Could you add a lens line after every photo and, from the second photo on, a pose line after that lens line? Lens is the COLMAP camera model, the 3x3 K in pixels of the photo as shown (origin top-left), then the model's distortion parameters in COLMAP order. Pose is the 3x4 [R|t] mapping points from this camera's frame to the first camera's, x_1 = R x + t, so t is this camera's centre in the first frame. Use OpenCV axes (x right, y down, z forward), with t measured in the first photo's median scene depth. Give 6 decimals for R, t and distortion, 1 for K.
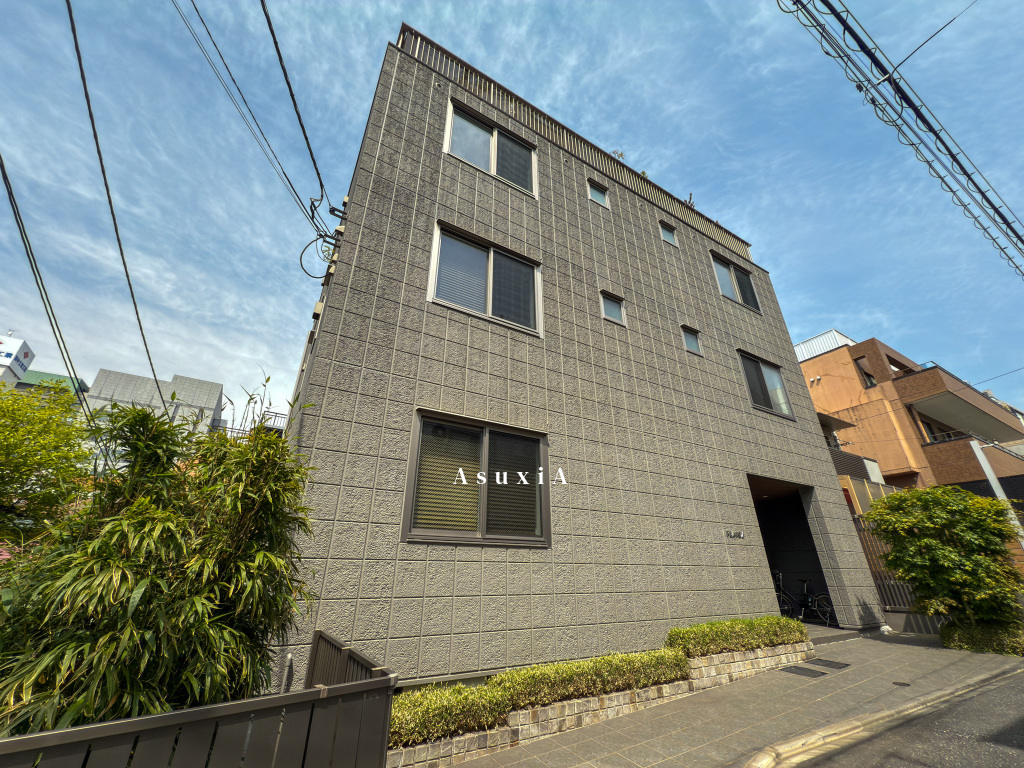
lens RADIAL K [[407.8, 0, 513.9], [0, 407.8, 382.4], [0, 0, 1]] dist [0.000843, -0.001350]
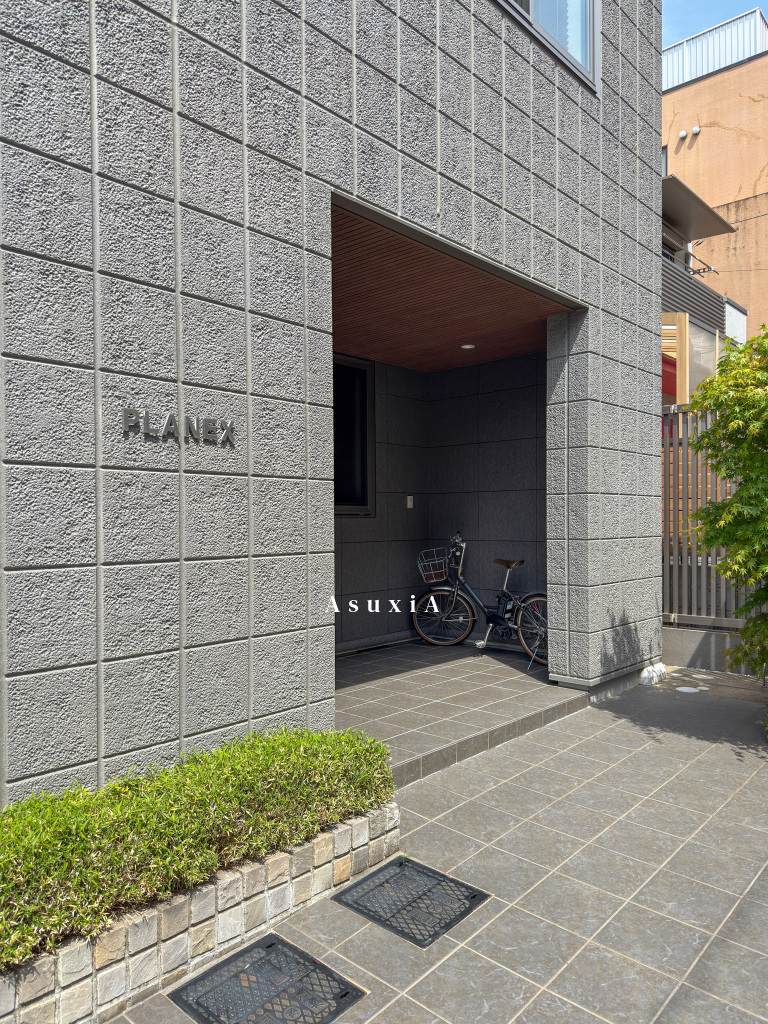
lens RADIAL K [[725.4, 0, 378.3], [0, 725.4, 530.3], [0, 0, 1]] dist [0.018771, -0.026351]
pose [[0.959085, -0.008034, 0.283003, 0.563504], [-0.118069, 0.897177, 0.425597, 0.256472], [-0.257323, -0.441598, 0.859521, 0.644005]]
